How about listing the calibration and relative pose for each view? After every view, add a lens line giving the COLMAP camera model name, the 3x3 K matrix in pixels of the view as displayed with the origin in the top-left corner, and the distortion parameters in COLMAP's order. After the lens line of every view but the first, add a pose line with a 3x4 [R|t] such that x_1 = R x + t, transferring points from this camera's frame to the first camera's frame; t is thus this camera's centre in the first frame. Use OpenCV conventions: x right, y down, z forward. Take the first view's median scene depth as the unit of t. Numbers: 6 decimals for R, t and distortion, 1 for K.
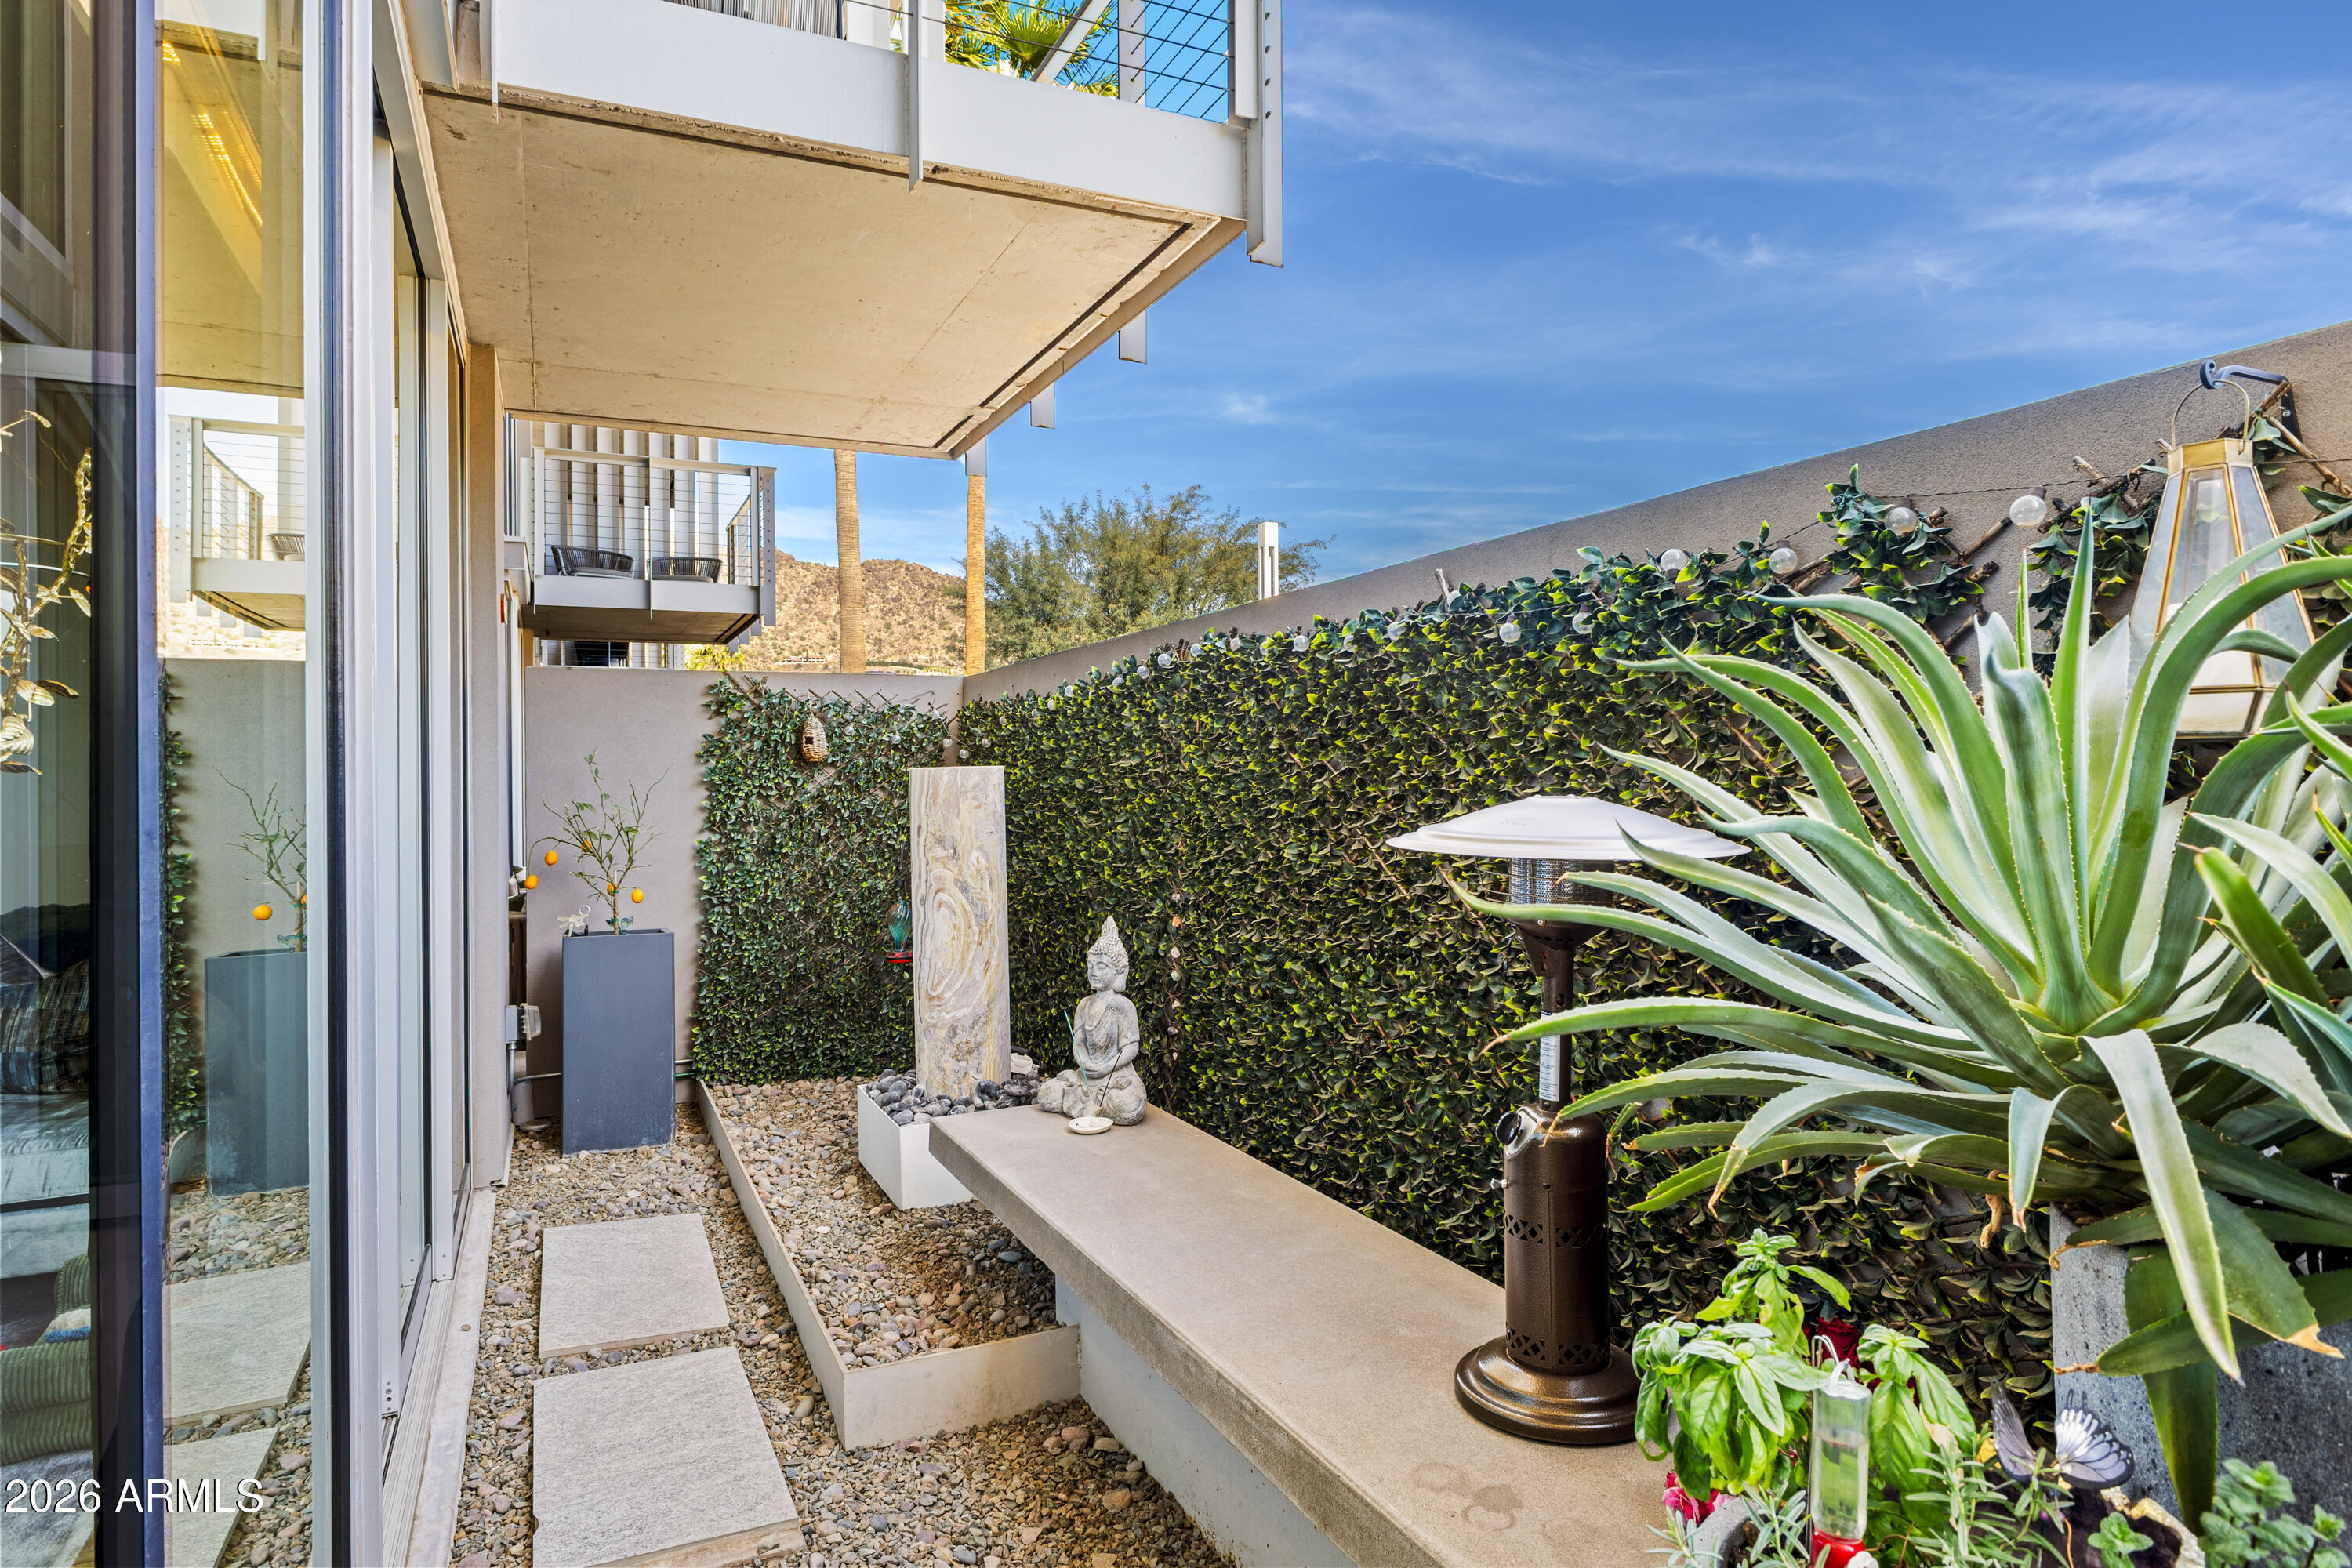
lens RADIAL K [[1287.6, 0, 1181.0], [0, 1287.6, 777.4], [0, 0, 1]] dist [-0.006650, -0.000276]
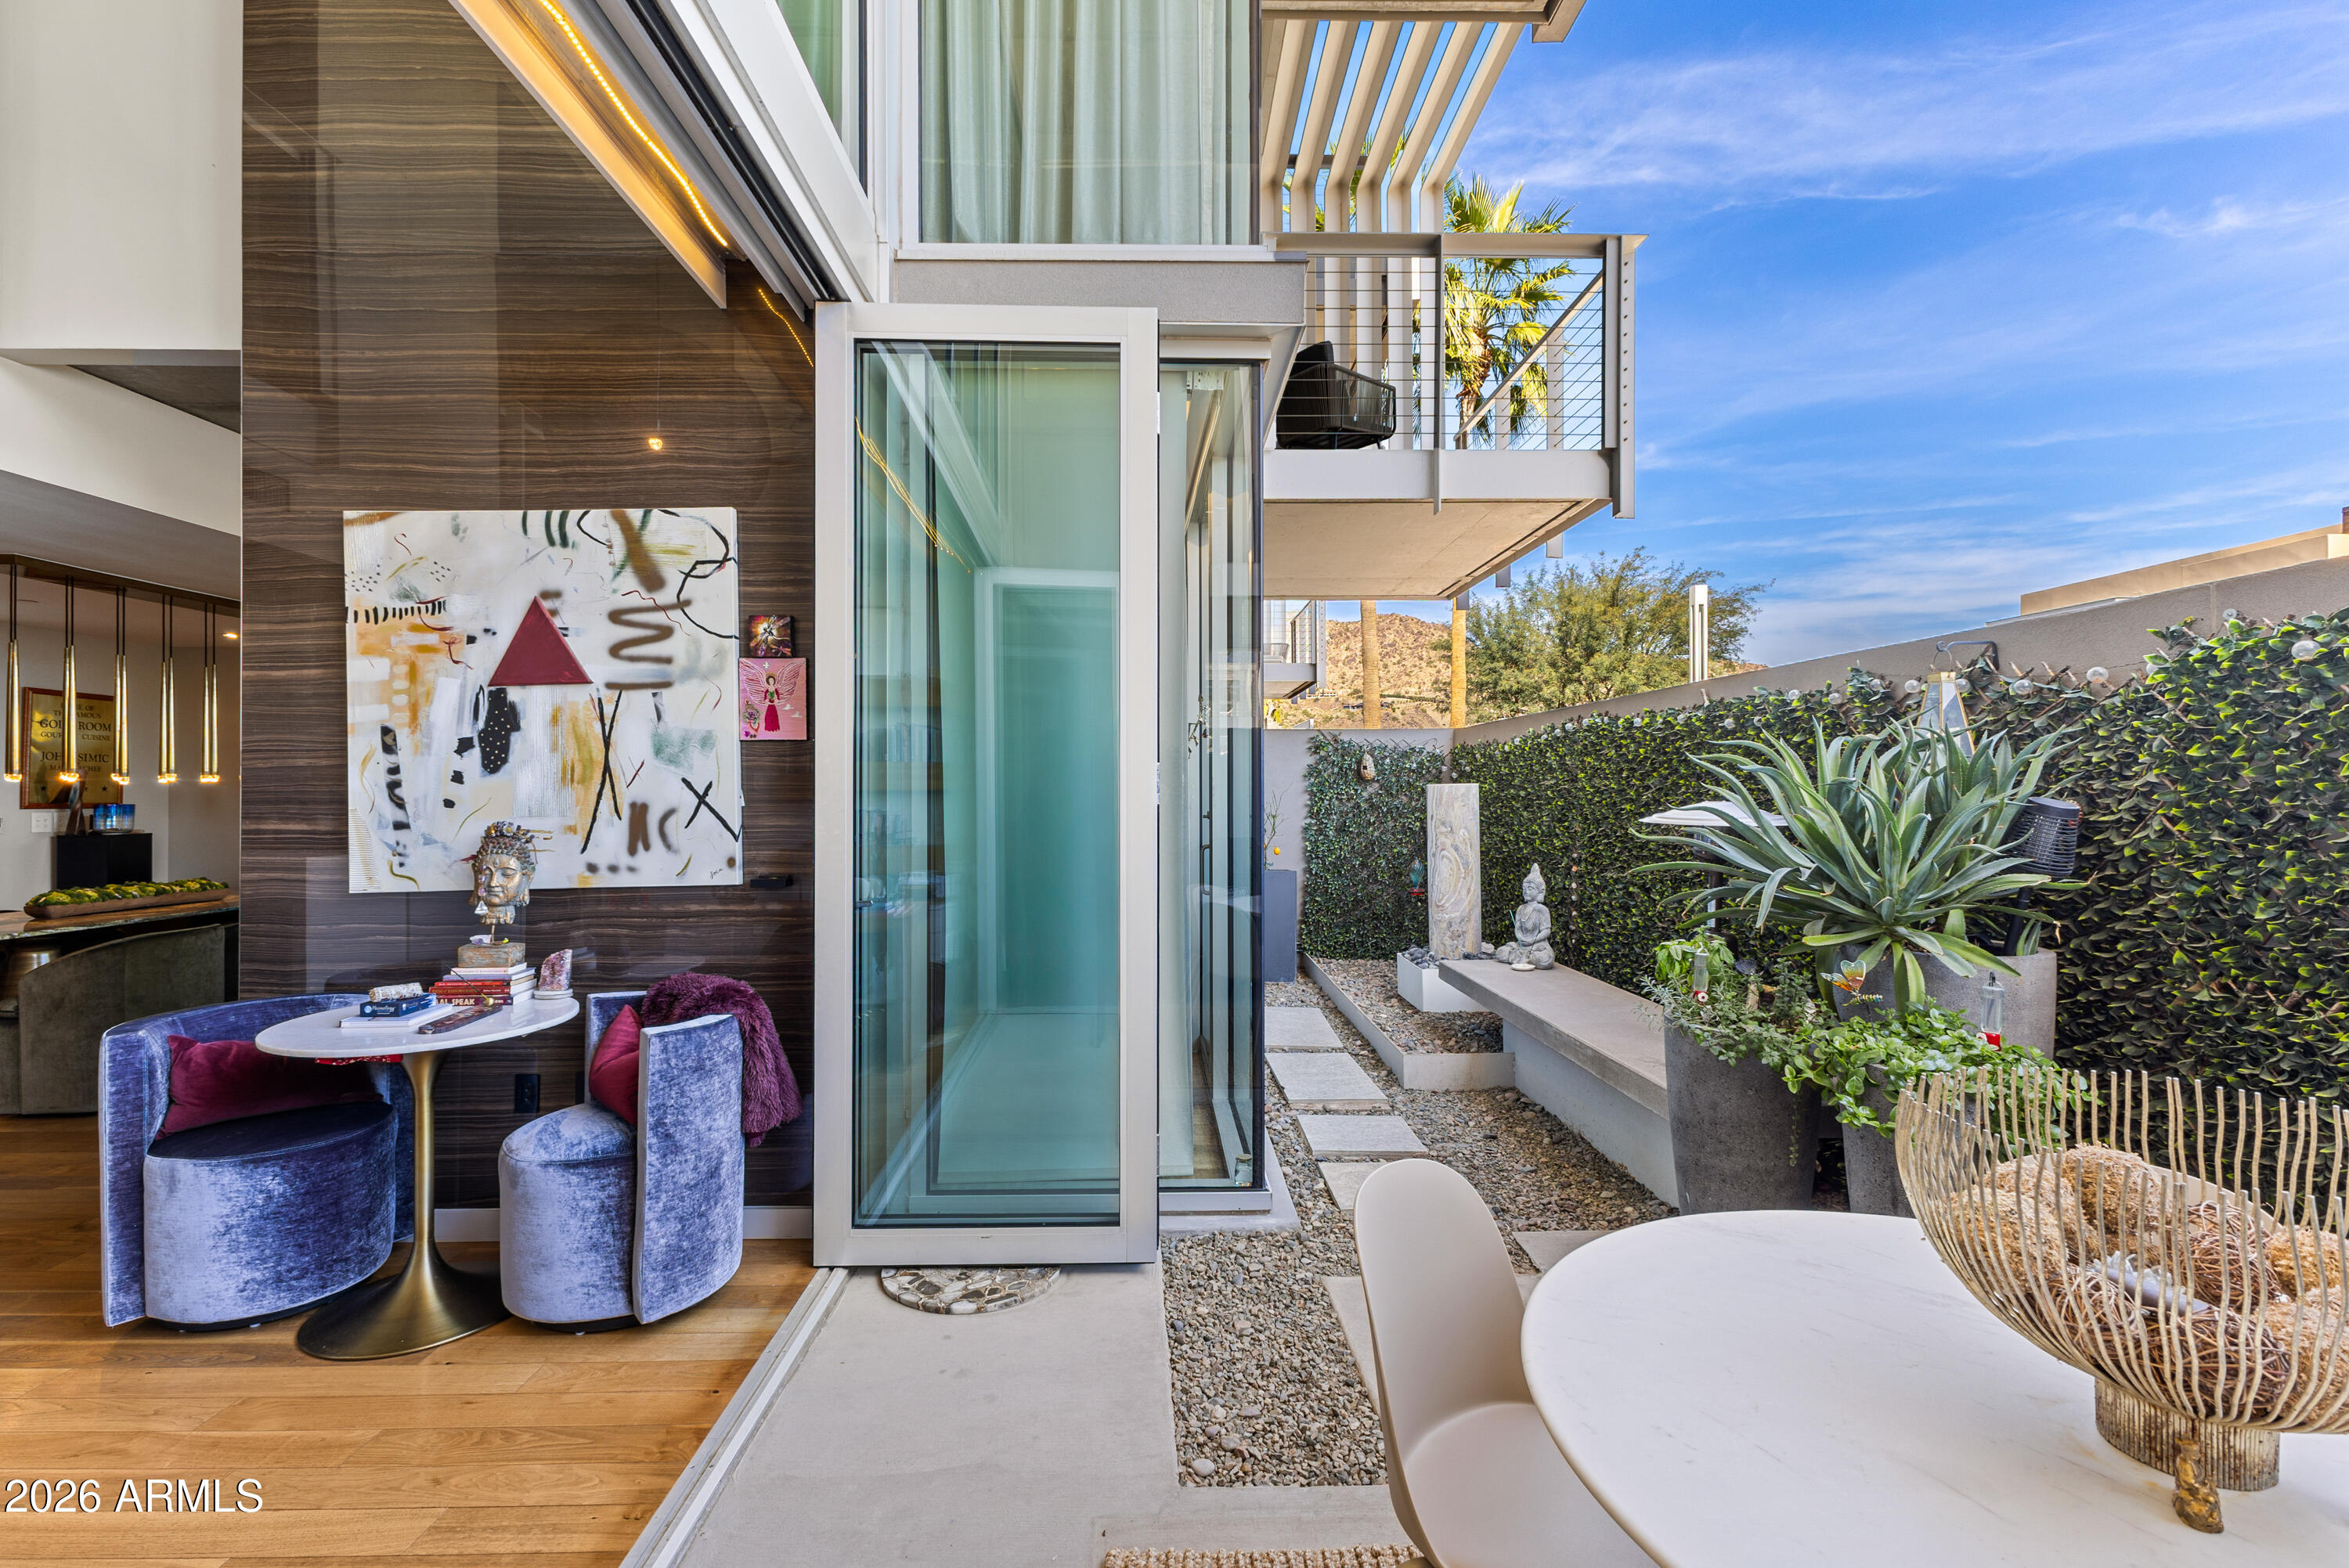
lens RADIAL K [[1012.1, 0, 1178.8], [0, 1012.1, 787.7], [0, 0, 1]] dist [0.011296, -0.003933]
pose [[0.911191, 0.005079, -0.411954, 0.063937], [-0.004229, 0.999987, 0.002975, -0.005101], [0.411964, -0.000969, 0.911200, -0.462516]]
